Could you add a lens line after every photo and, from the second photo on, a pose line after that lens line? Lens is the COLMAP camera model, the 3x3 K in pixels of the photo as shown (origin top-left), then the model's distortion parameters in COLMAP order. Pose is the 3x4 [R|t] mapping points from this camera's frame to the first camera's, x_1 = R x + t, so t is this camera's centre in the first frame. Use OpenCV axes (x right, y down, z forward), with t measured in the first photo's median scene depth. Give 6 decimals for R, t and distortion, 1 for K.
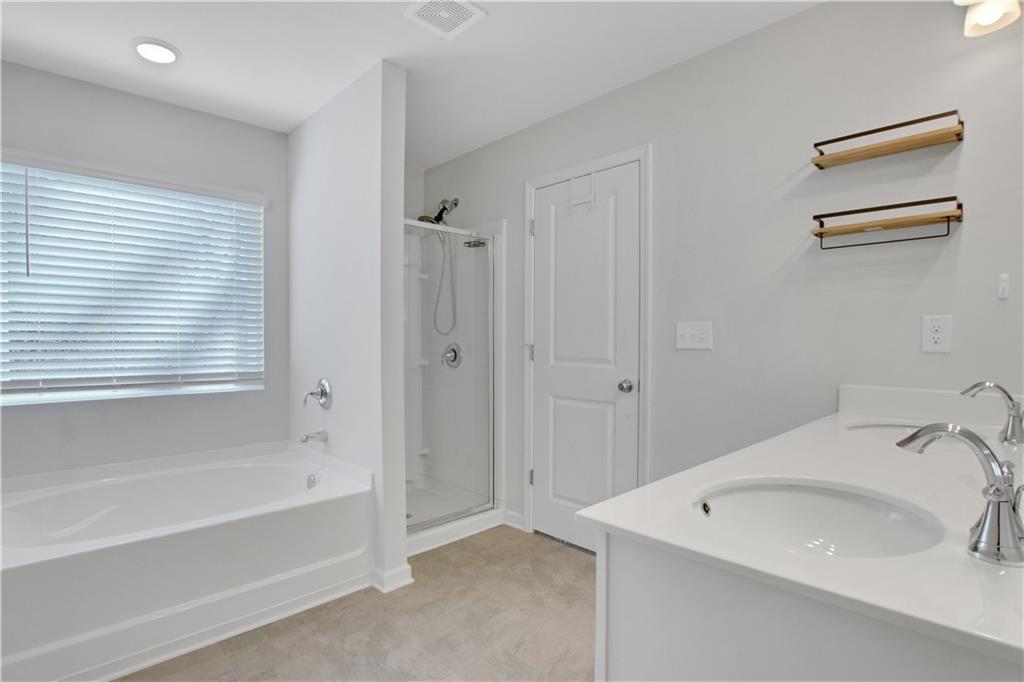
lens RADIAL K [[509.9, 0, 514.7], [0, 509.9, 350.5], [0, 0, 1]] dist [-0.033323, -0.000073]
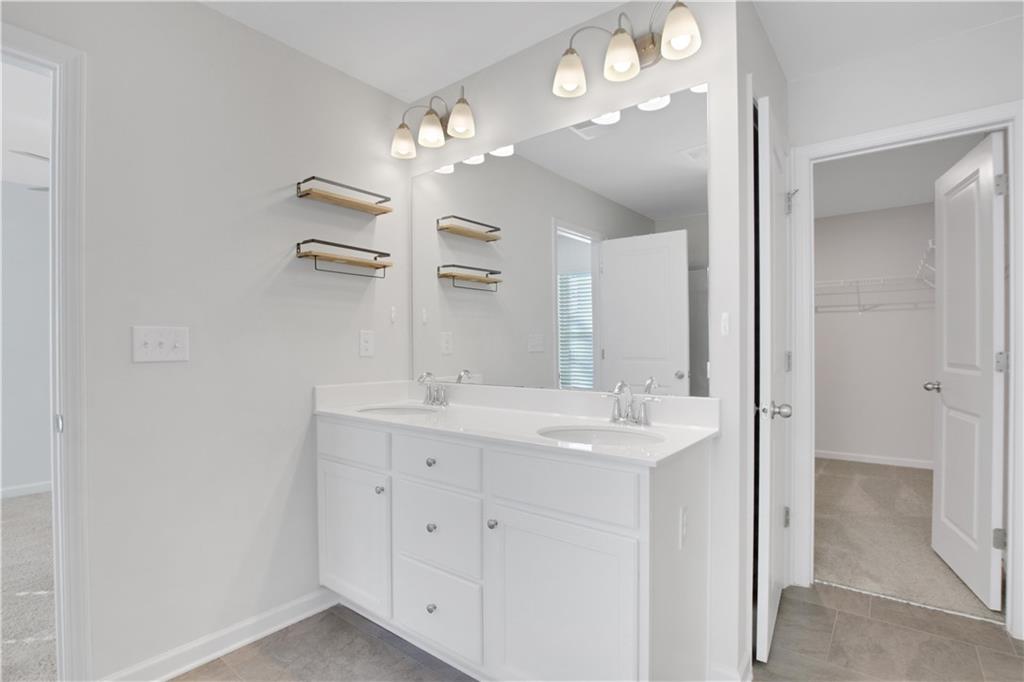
lens RADIAL K [[509.9, 0, 514.7], [0, 509.9, 350.5], [0, 0, 1]] dist [-0.033323, -0.000073]
pose [[-0.144151, -0.007649, 0.989526, -0.565961], [0.023092, 0.999672, 0.011091, -0.017249], [-0.989286, 0.024449, -0.143927, 0.669206]]
